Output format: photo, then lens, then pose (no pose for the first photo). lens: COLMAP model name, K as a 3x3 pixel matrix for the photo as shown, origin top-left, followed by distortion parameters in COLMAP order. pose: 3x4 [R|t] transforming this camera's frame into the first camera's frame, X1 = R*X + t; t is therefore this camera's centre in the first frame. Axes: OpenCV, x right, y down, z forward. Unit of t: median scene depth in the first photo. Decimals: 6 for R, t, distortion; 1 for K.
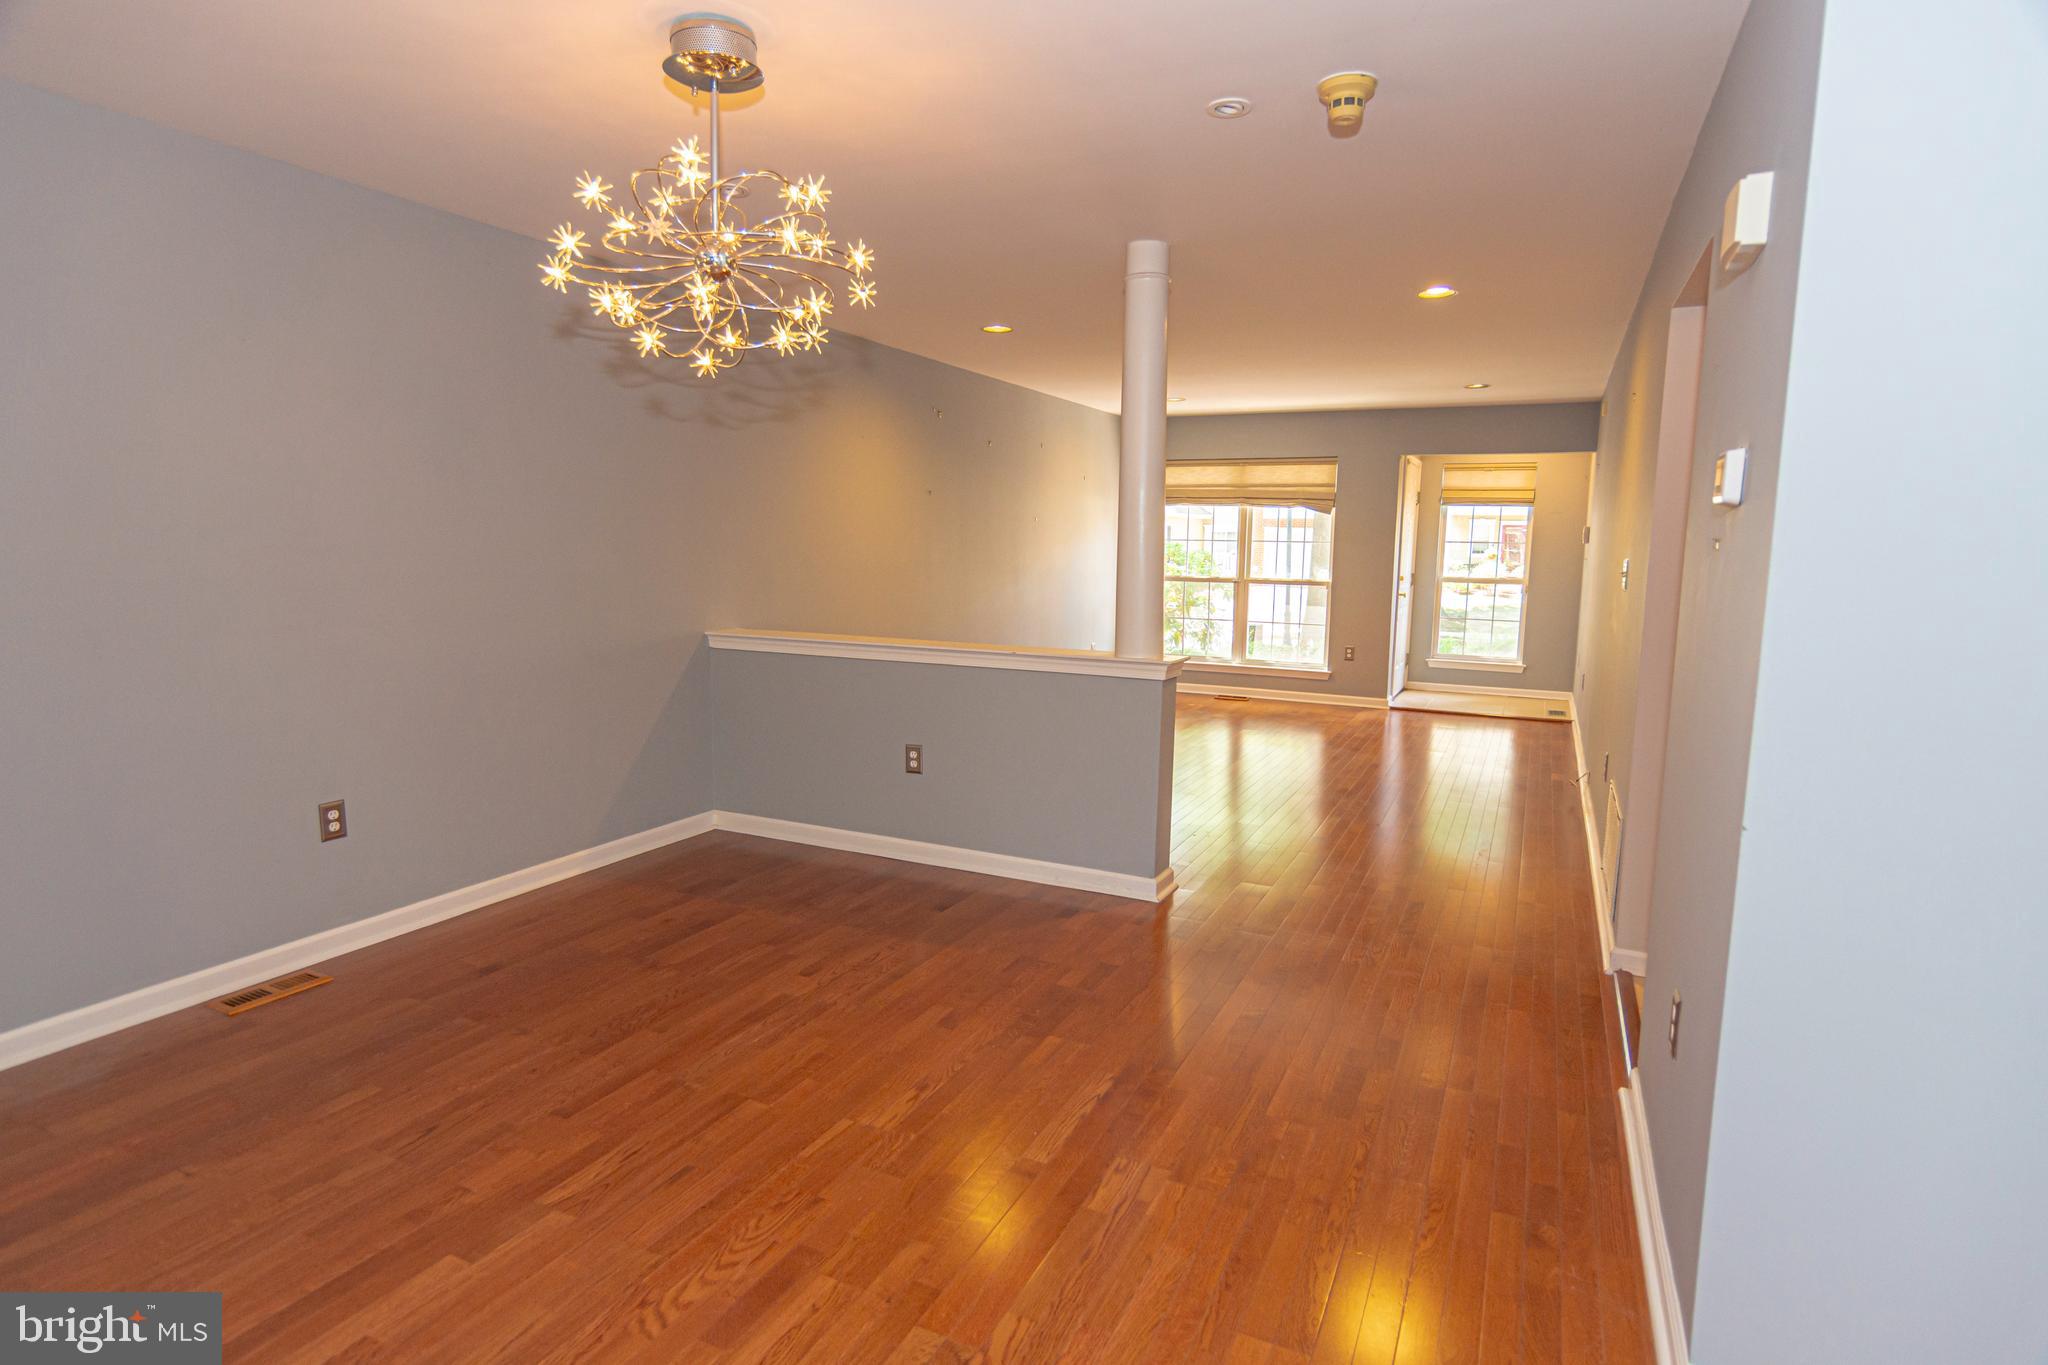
lens RADIAL K [[1084.0, 0, 1024.2], [0, 1084.0, 697.1], [0, 0, 1]] dist [0.007568, 0.002374]
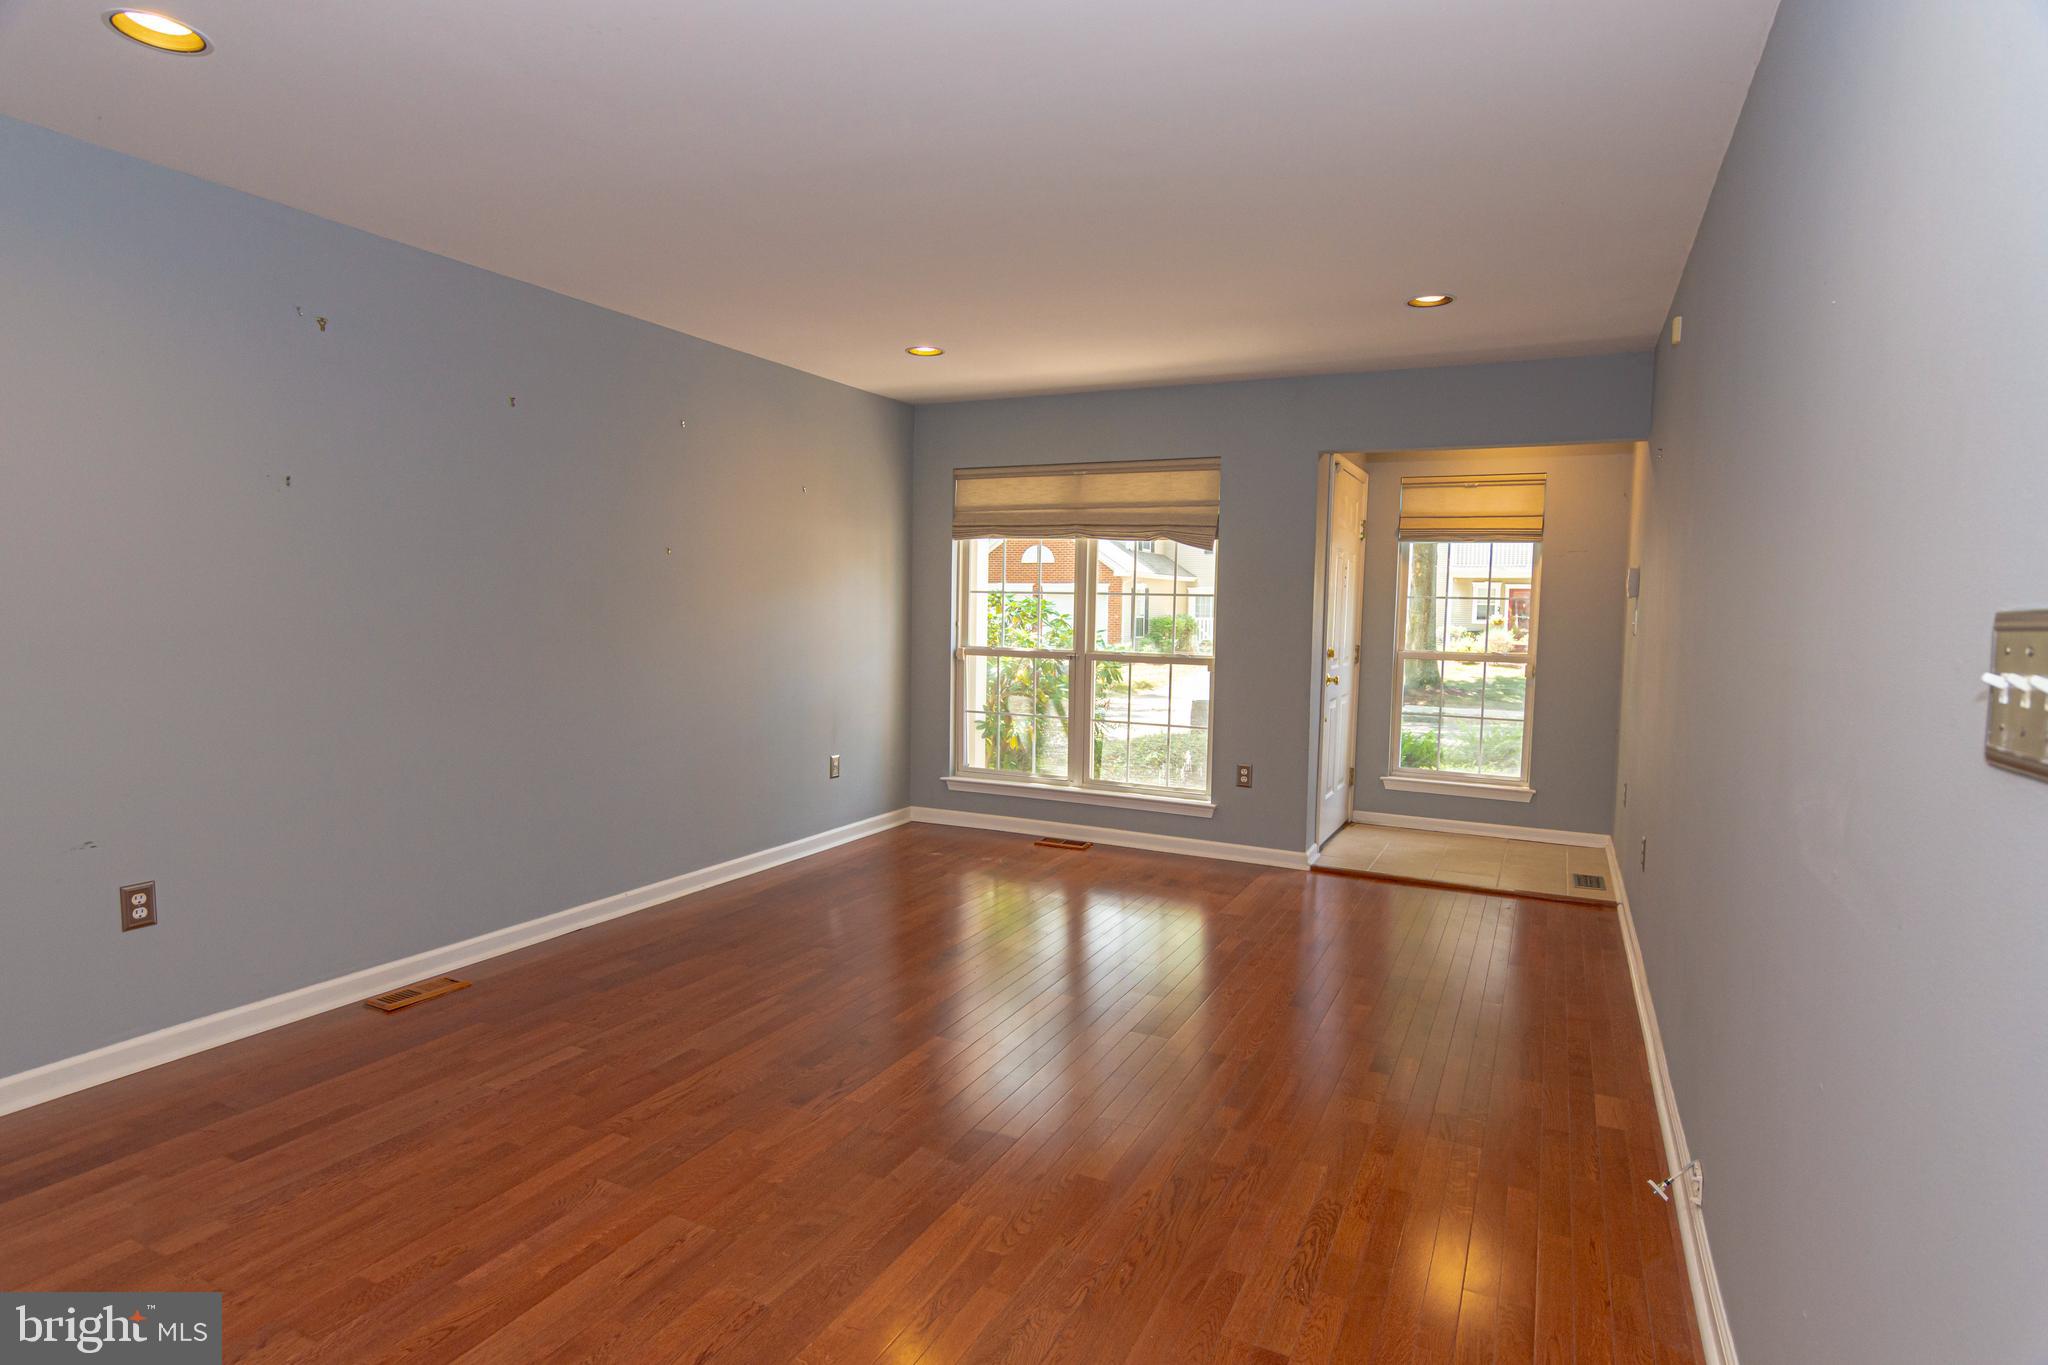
lens RADIAL K [[1084.0, 0, 1018.6], [0, 1084.0, 668.0], [0, 0, 1]] dist [0.007568, 0.002374]
pose [[0.999727, 0.010627, -0.020807, 0.178494], [-0.012035, 0.997560, -0.068771, -0.056062], [0.020025, 0.069002, 0.997416, 0.369730]]
